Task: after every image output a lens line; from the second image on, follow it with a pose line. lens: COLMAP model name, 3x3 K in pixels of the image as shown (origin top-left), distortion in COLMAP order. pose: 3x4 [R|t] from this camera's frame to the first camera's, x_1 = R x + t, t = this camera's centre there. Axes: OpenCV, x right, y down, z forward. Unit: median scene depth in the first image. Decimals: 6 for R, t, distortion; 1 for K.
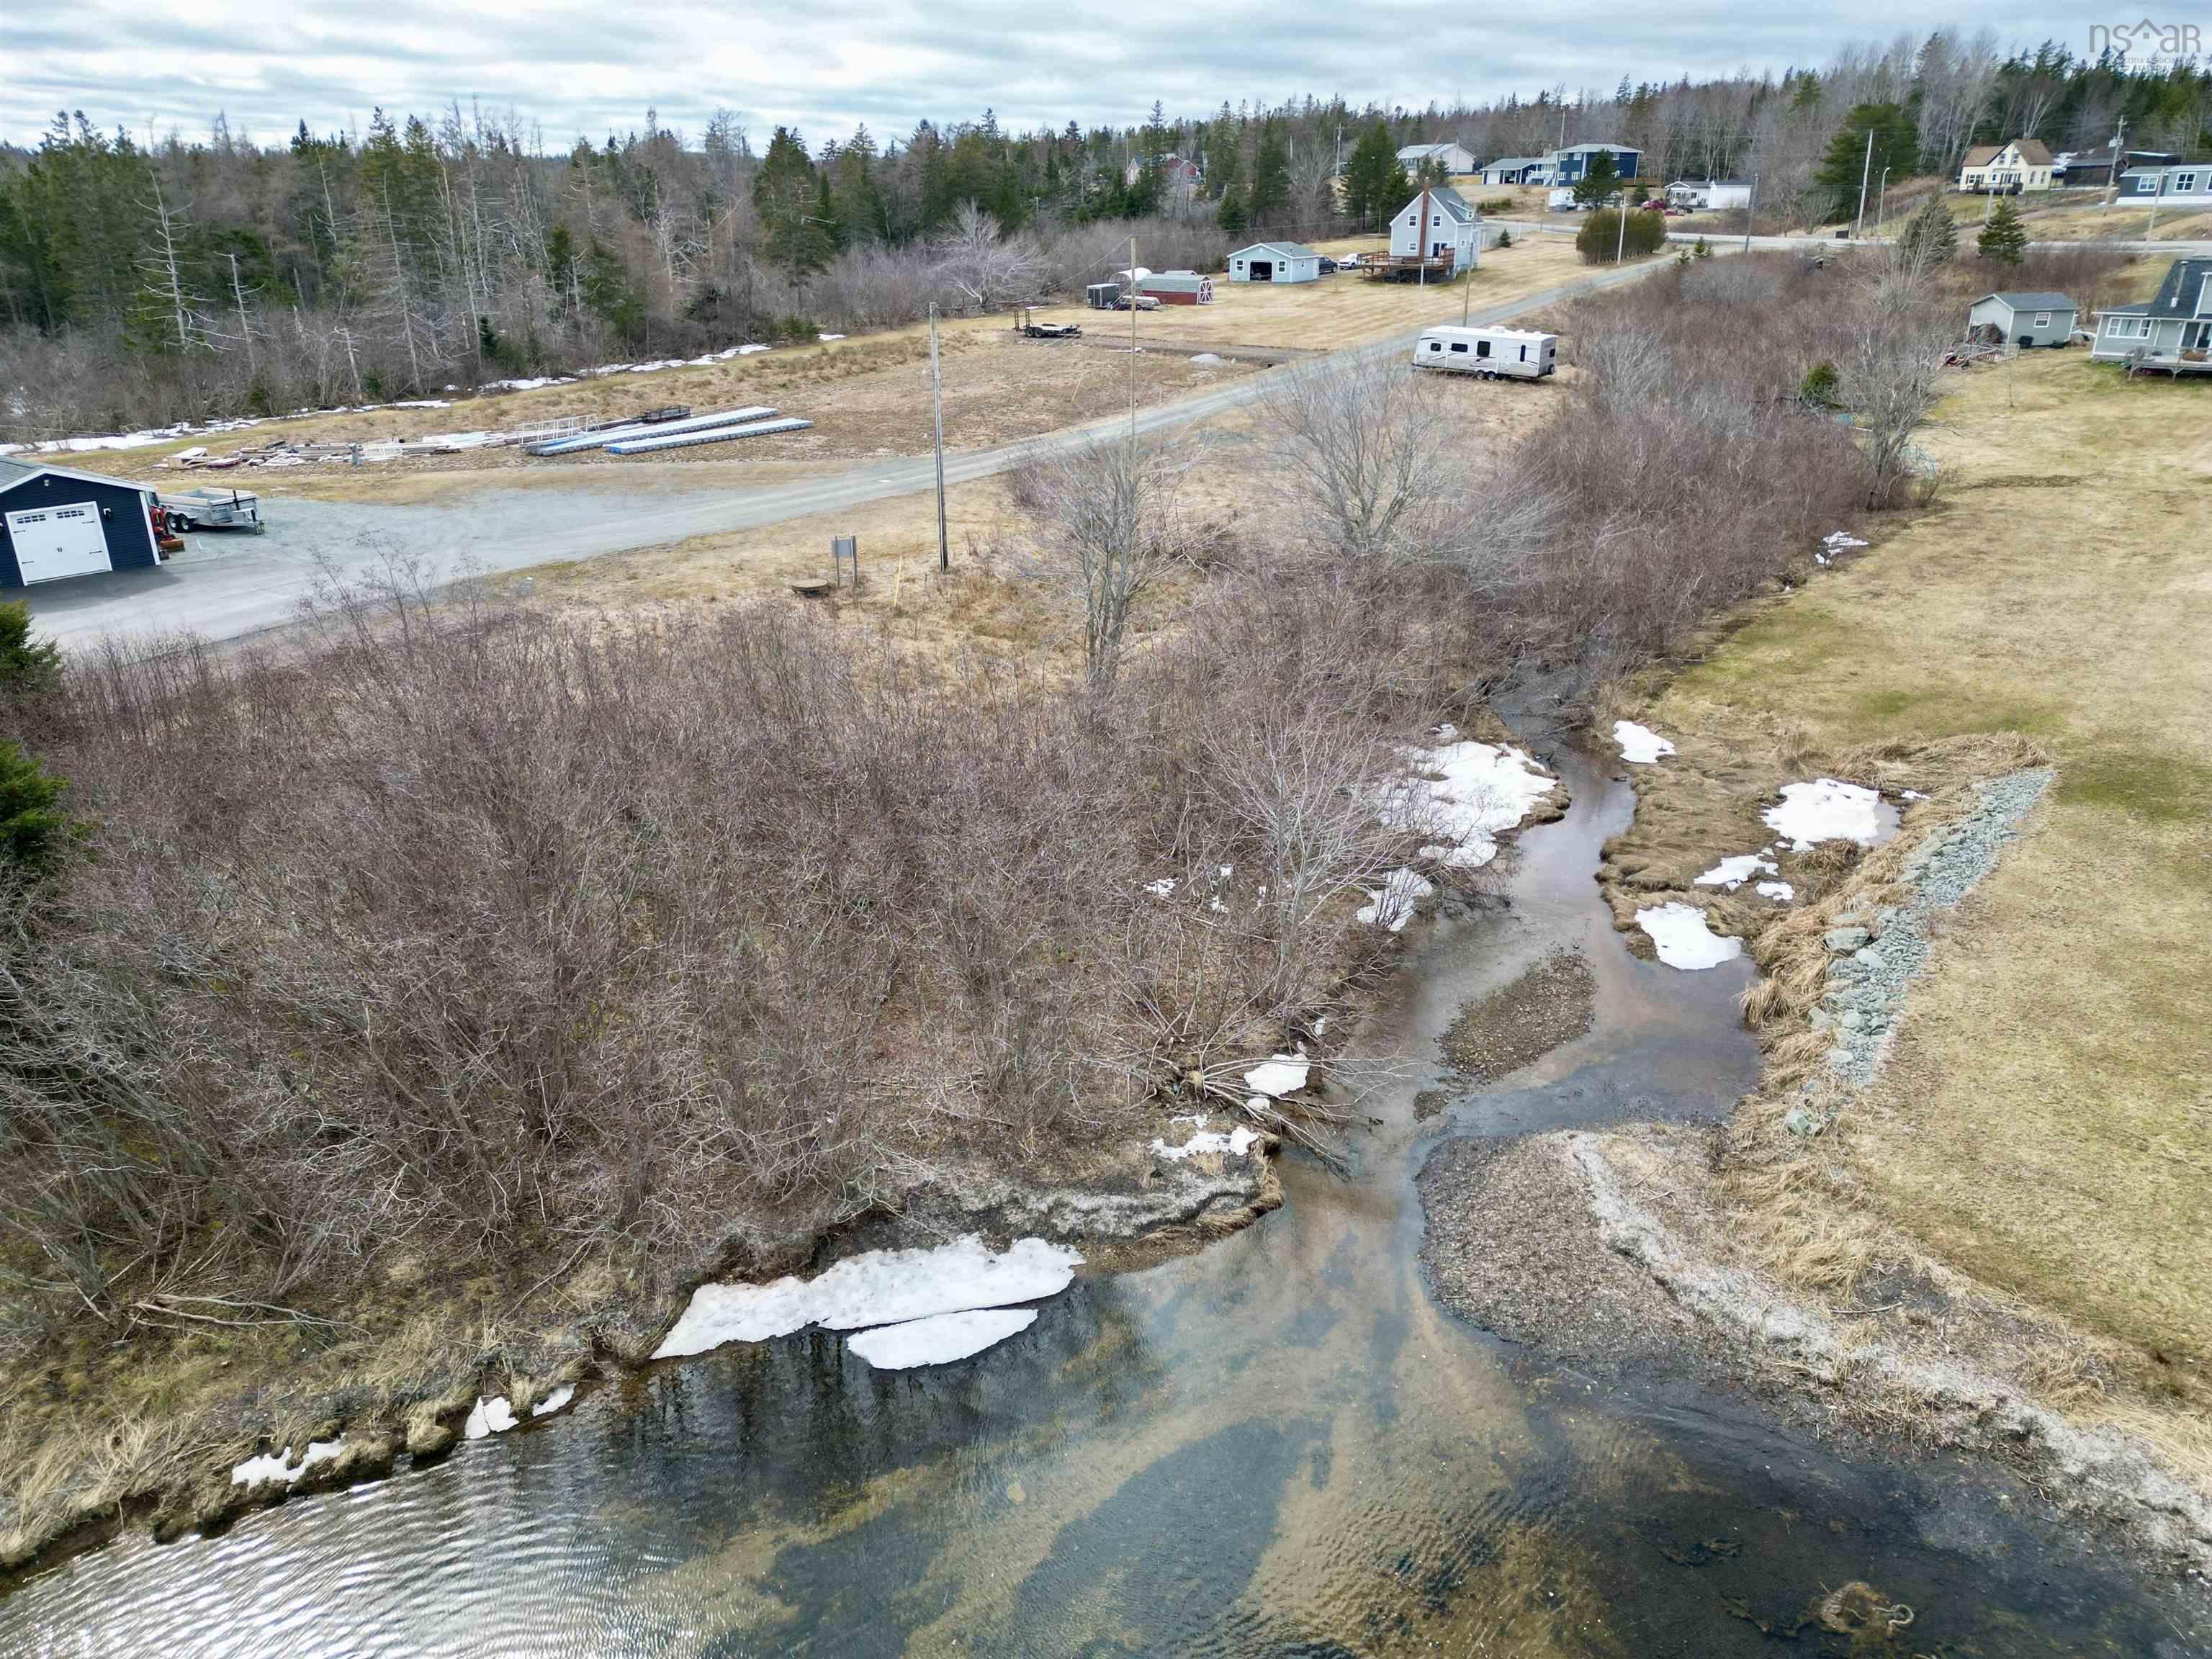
lens RADIAL K [[1540.3, 0, 1106.0], [0, 1540.3, 829.5], [0, 0, 1]] dist [0.086642, -0.083939]
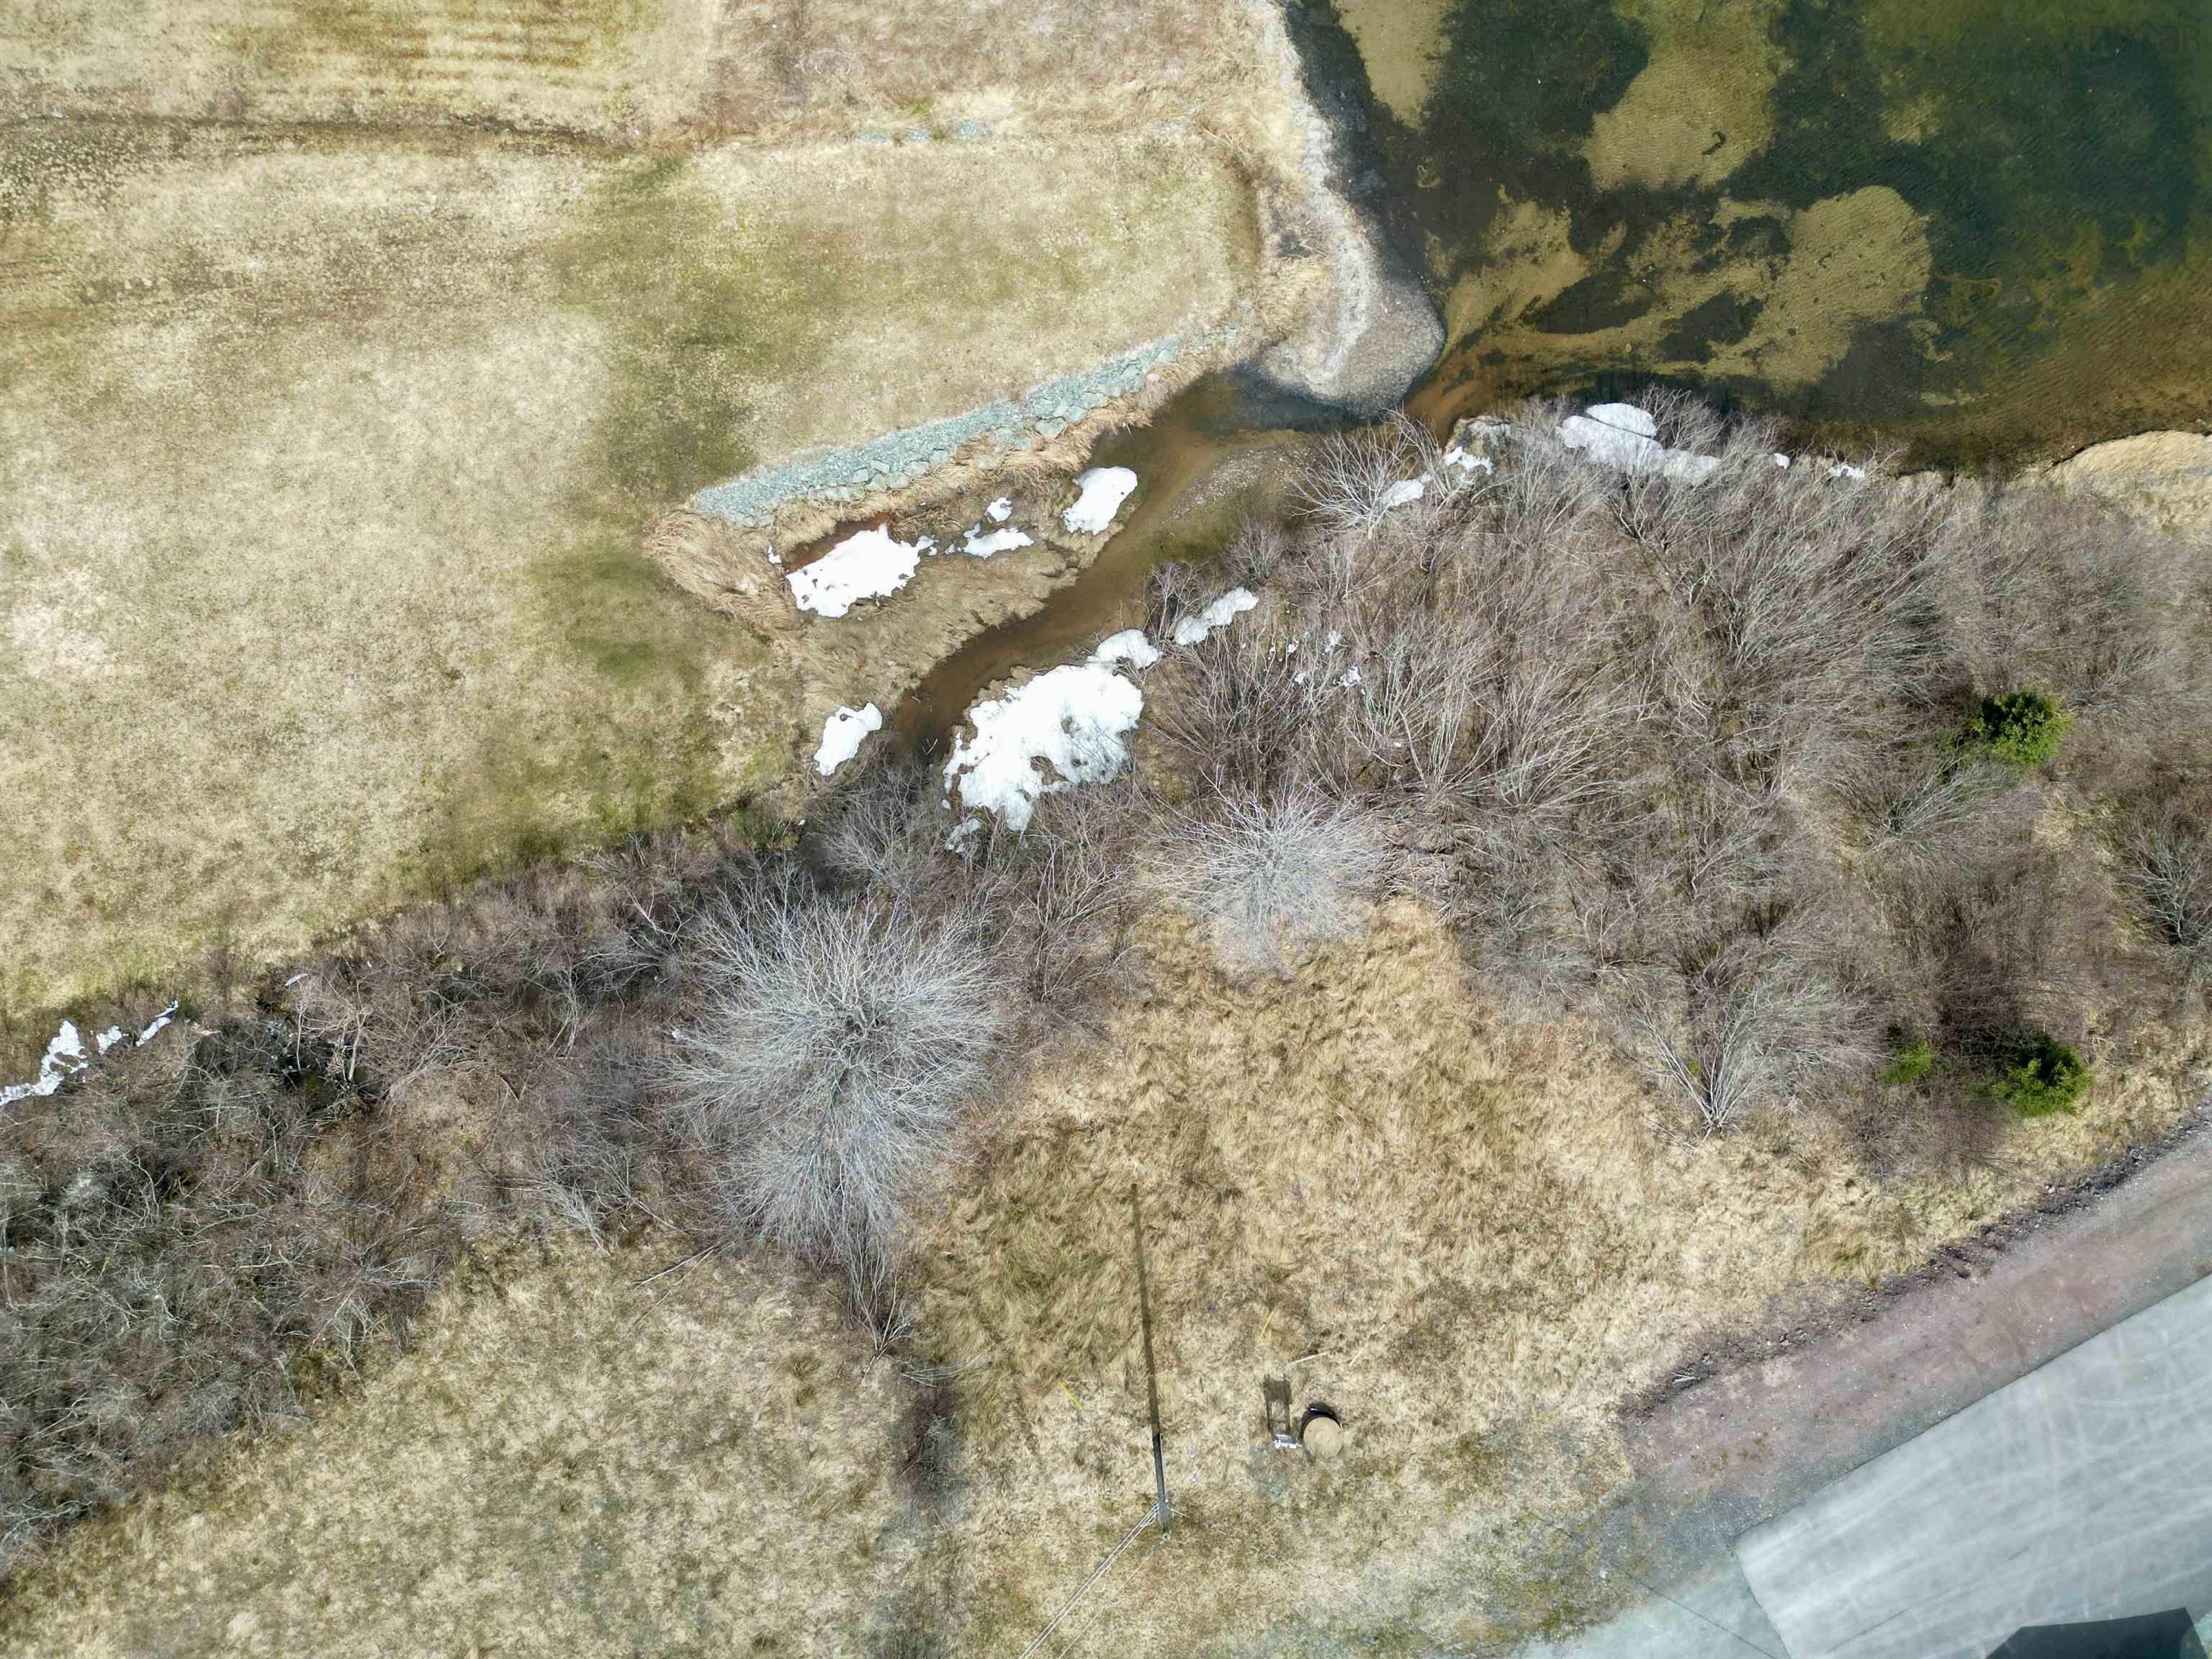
lens RADIAL K [[1540.3, 0, 1106.0], [0, 1540.3, 829.5], [0, 0, 1]] dist [0.086642, -0.083939]
pose [[-0.851105, -0.520806, 0.066192, 0.023110], [0.183088, -0.176283, 0.967162, -0.566940], [-0.492036, 0.835276, 0.245388, 0.309134]]
